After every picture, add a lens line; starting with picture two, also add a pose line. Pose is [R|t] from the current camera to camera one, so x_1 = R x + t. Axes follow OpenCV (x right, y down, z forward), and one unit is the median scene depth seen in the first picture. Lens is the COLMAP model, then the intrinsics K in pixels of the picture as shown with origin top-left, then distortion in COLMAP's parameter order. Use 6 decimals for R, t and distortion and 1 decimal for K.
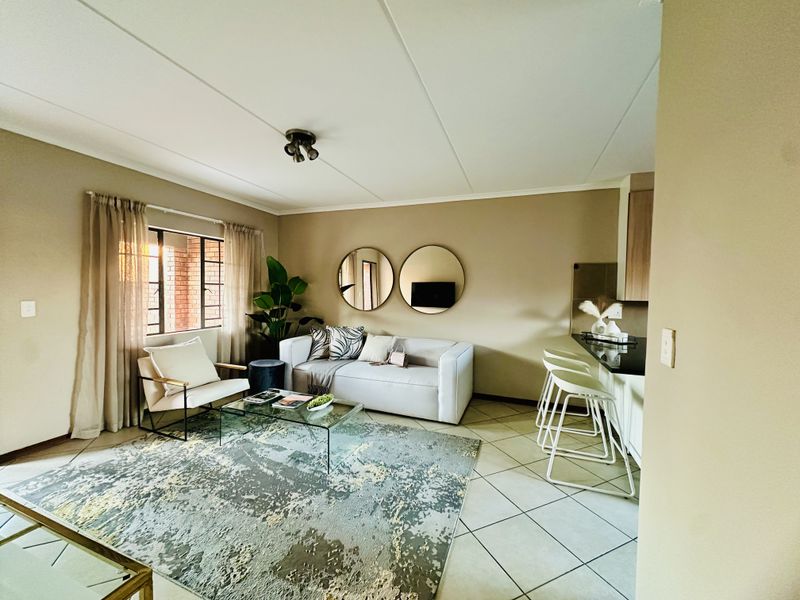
lens RADIAL K [[317.7, 0, 400.0], [0, 317.7, 300.0], [0, 0, 1]] dist [0.000472, 0.000325]
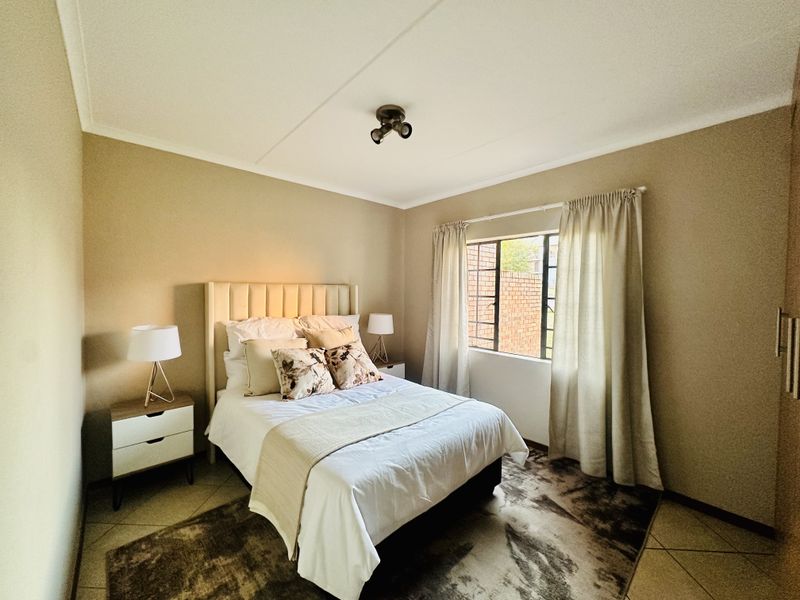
lens RADIAL K [[317.7, 0, 400.0], [0, 317.7, 300.0], [0, 0, 1]] dist [0.000472, 0.000325]
pose [[-0.452838, 0.010104, -0.891535, 0.218107], [-0.053126, 0.997853, 0.038293, -0.067348], [0.890008, 0.064704, -0.451330, 1.215390]]
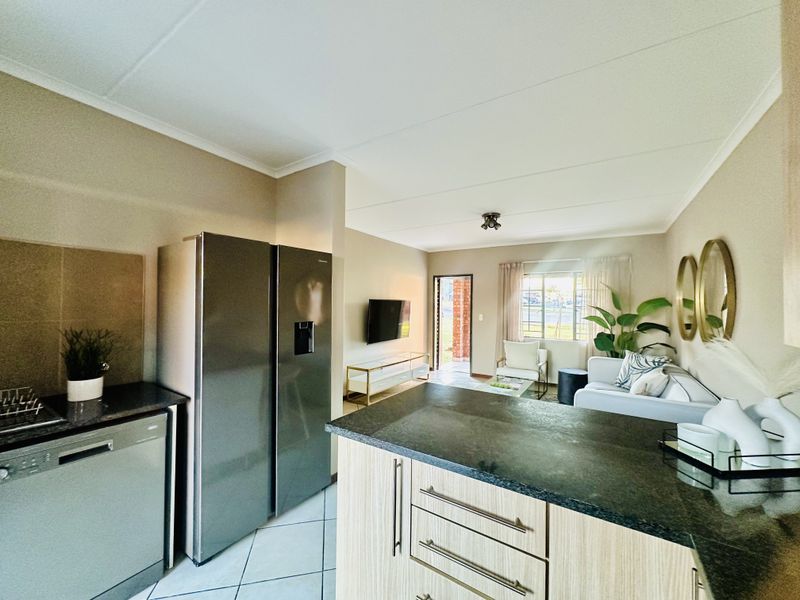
lens RADIAL K [[317.7, 0, 400.0], [0, 317.7, 300.0], [0, 0, 1]] dist [0.000472, 0.000325]
pose [[-0.218158, -0.036607, -0.975227, 0.994598], [-0.045894, 0.998575, -0.027217, -0.009456], [0.974834, 0.038820, -0.219527, 0.677211]]
